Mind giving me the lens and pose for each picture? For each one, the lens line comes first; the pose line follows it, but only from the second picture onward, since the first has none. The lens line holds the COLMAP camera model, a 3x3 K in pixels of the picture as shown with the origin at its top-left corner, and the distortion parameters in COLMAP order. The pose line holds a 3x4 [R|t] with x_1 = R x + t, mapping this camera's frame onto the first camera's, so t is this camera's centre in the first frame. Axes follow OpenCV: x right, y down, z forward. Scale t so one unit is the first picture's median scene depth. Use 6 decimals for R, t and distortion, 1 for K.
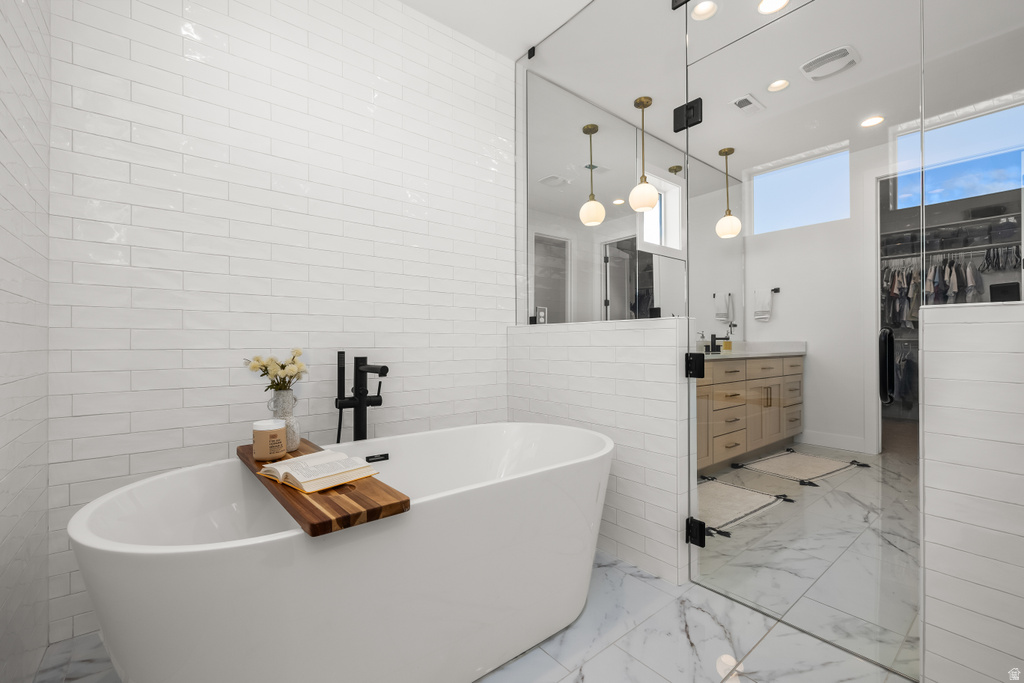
lens RADIAL K [[436.0, 0, 506.4], [0, 436.0, 339.5], [0, 0, 1]] dist [-0.001506, 0.000219]
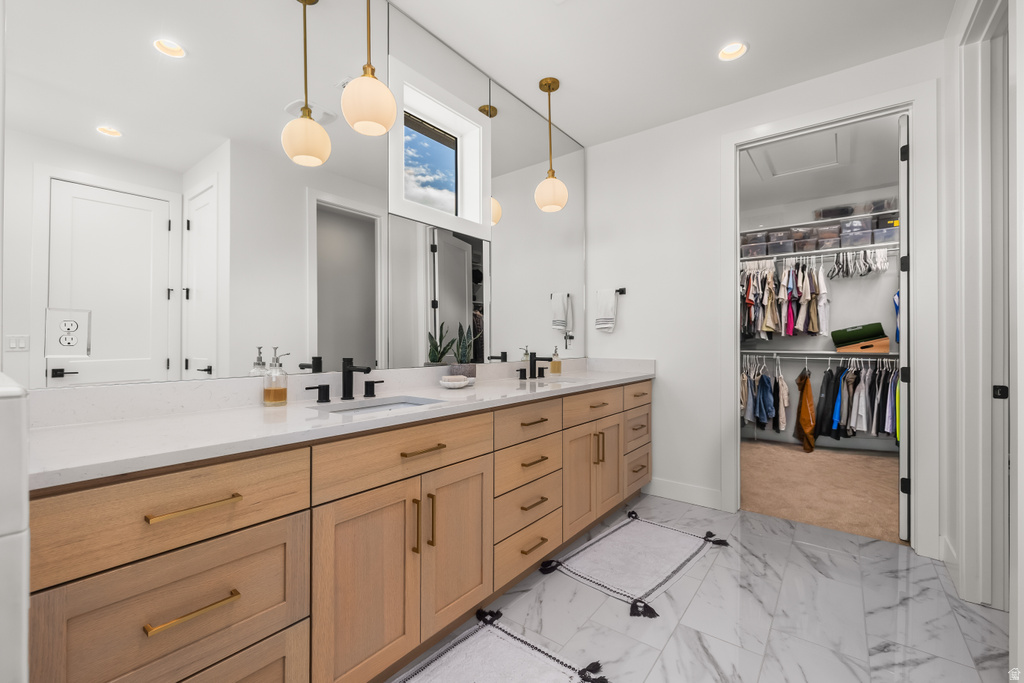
lens RADIAL K [[436.0, 0, 512.8], [0, 436.0, 341.8], [0, 0, 1]] dist [-0.001506, 0.000219]
pose [[0.969481, 0.000233, 0.245165, 0.231215], [-0.000955, 0.999996, 0.002827, -0.025320], [-0.245163, -0.002974, 0.969477, 0.288138]]
